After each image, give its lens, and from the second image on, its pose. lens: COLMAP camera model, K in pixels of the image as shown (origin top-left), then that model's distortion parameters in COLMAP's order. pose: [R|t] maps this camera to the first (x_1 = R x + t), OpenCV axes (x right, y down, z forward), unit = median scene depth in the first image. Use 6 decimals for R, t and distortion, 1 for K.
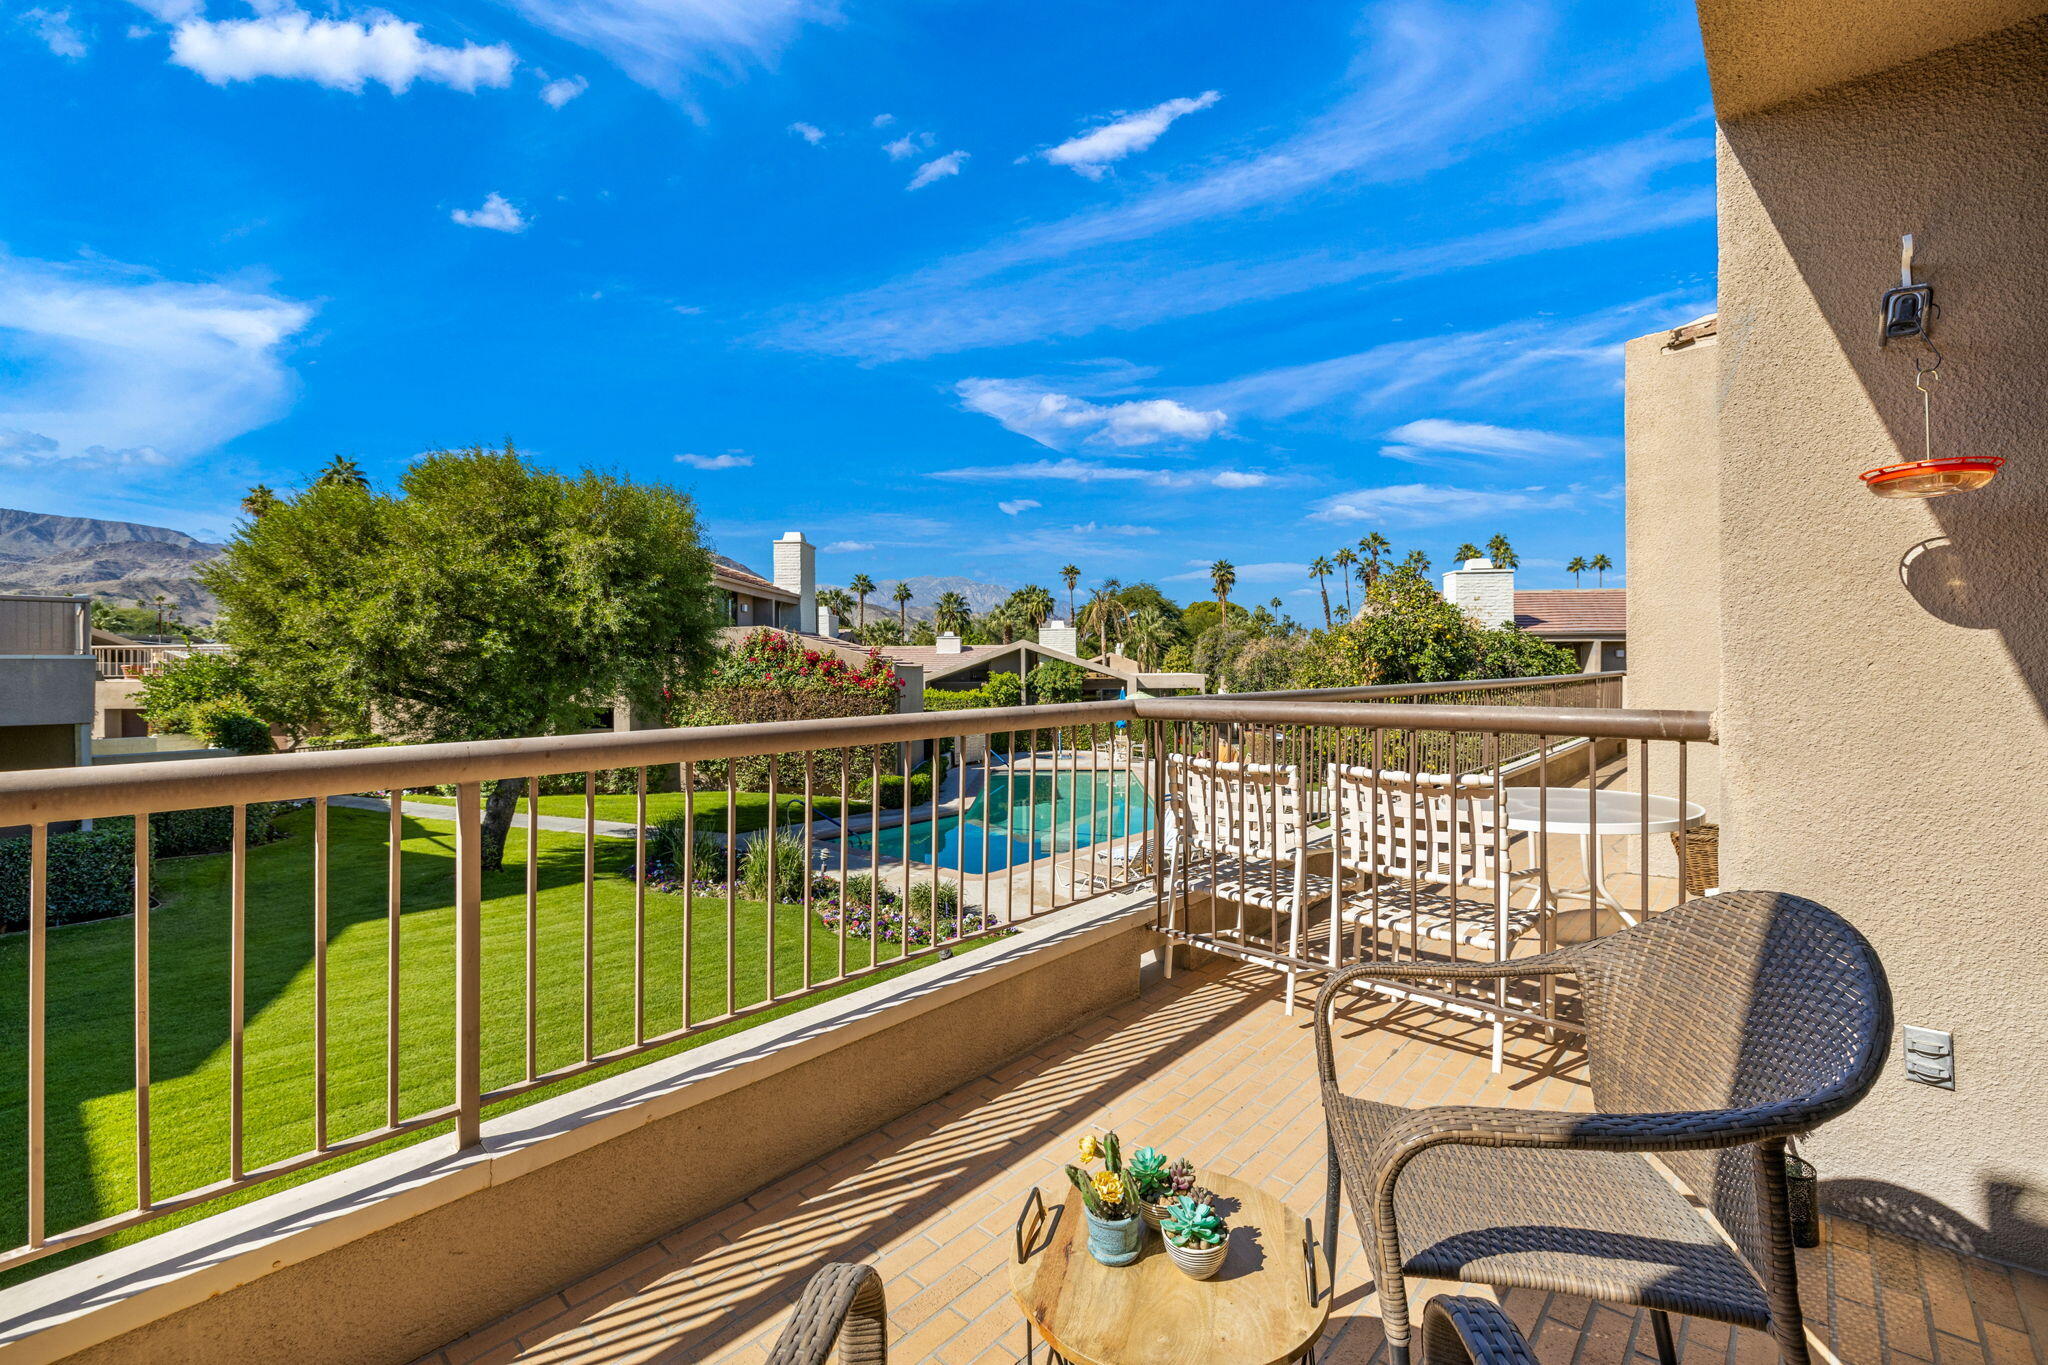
lens RADIAL K [[863.4, 0, 1018.8], [0, 863.4, 649.3], [0, 0, 1]] dist [-0.000742, 0.000187]
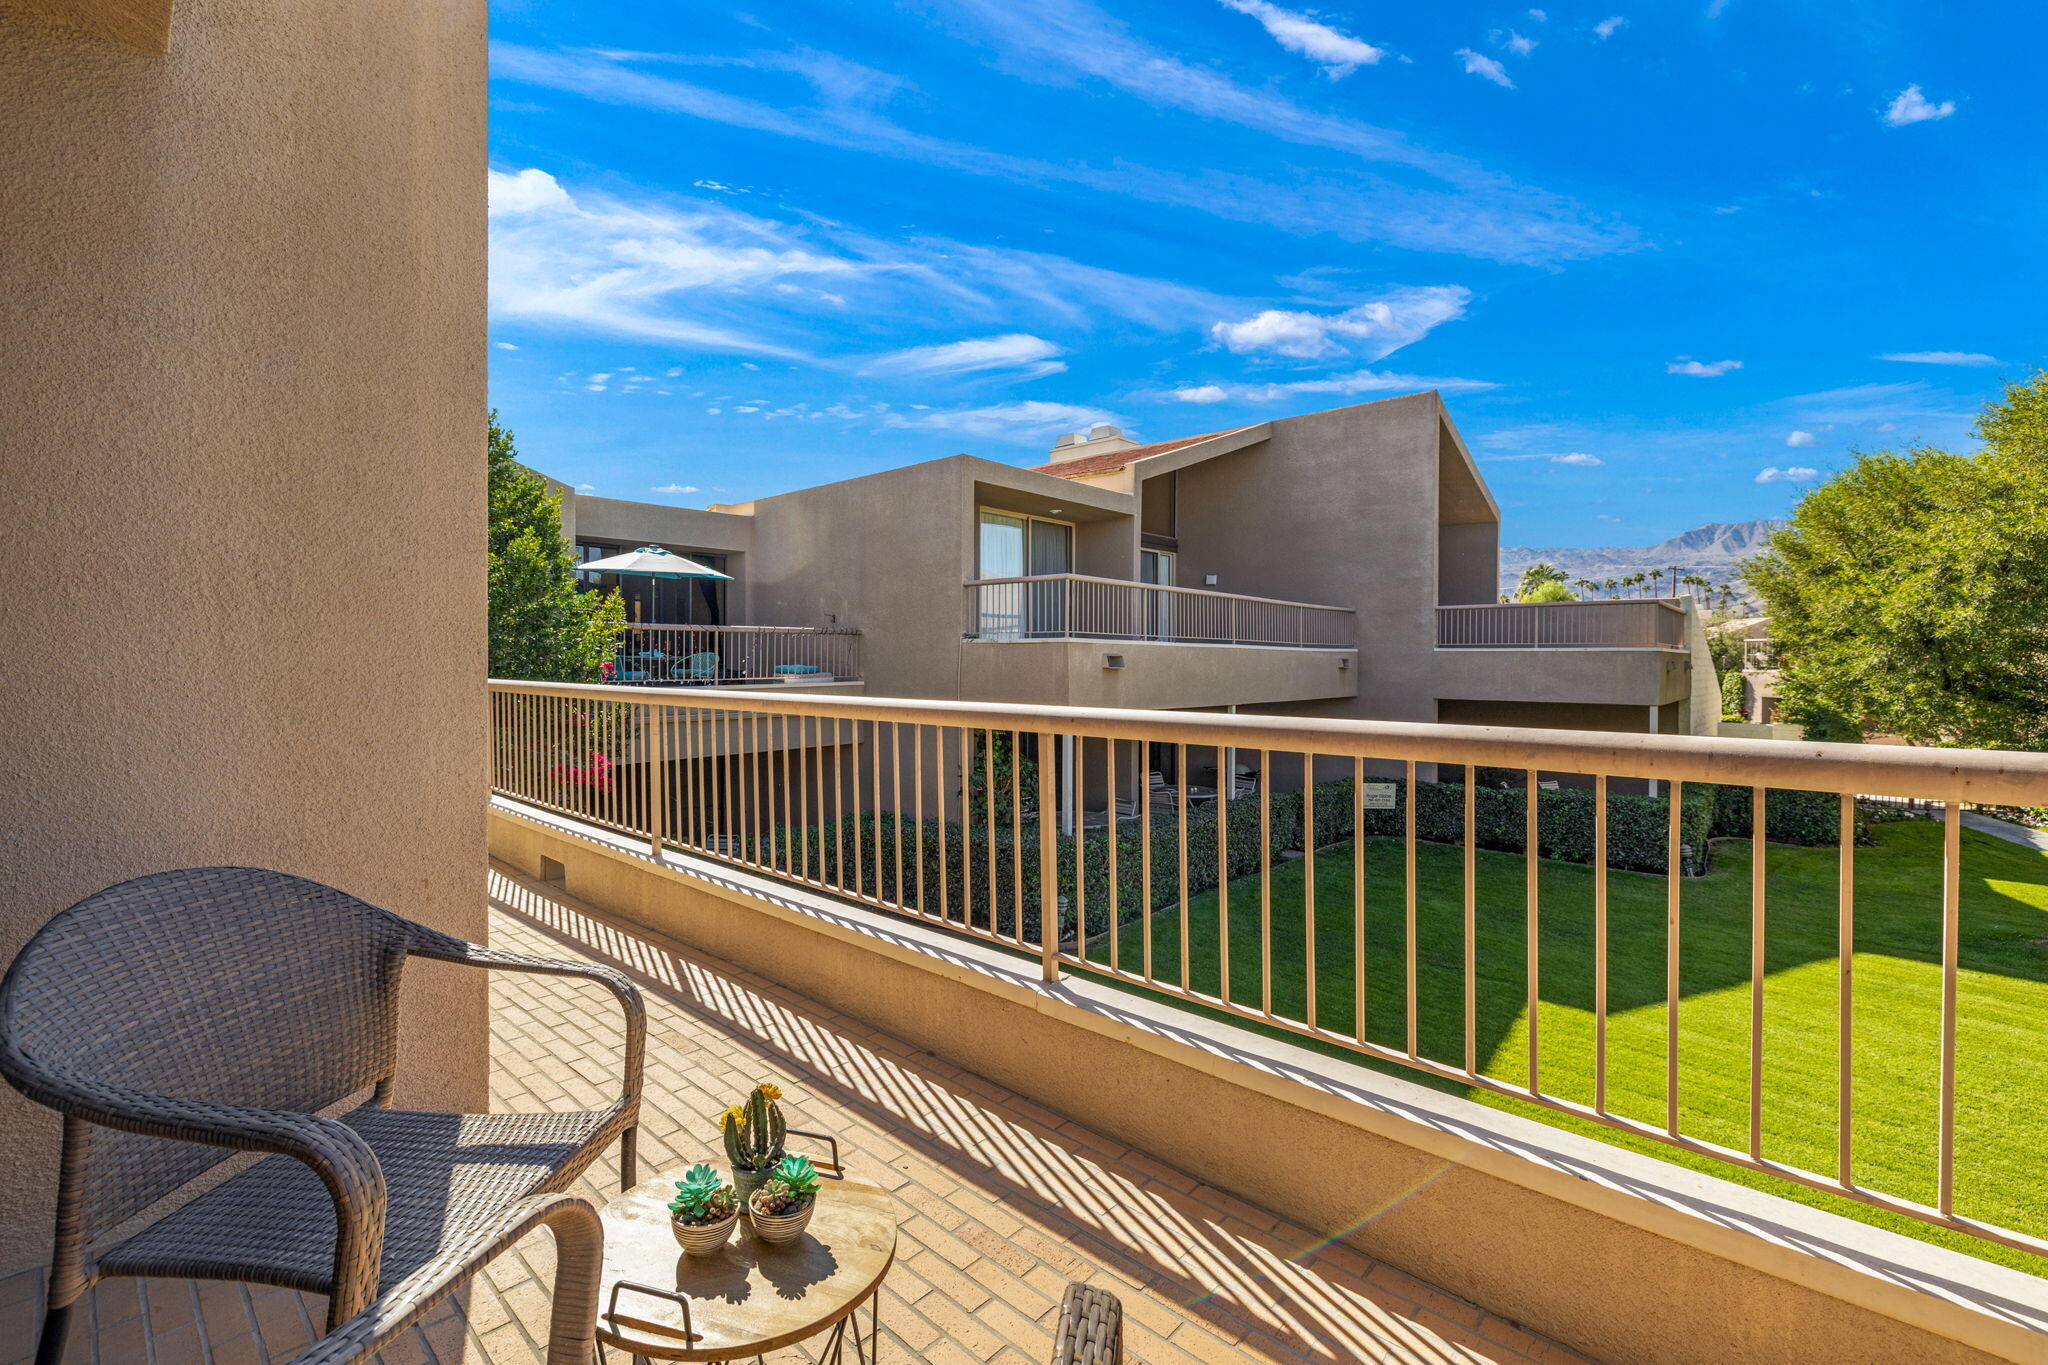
lens RADIAL K [[887.1, 0, 1028.4], [0, 887.1, 663.1], [0, 0, 1]] dist [0.000549, 0.000056]
pose [[0.005797, 0.013810, -0.999888, 0.125505], [0.010283, 0.999851, 0.013869, 0.003210], [0.999930, -0.010362, 0.005654, 0.142750]]
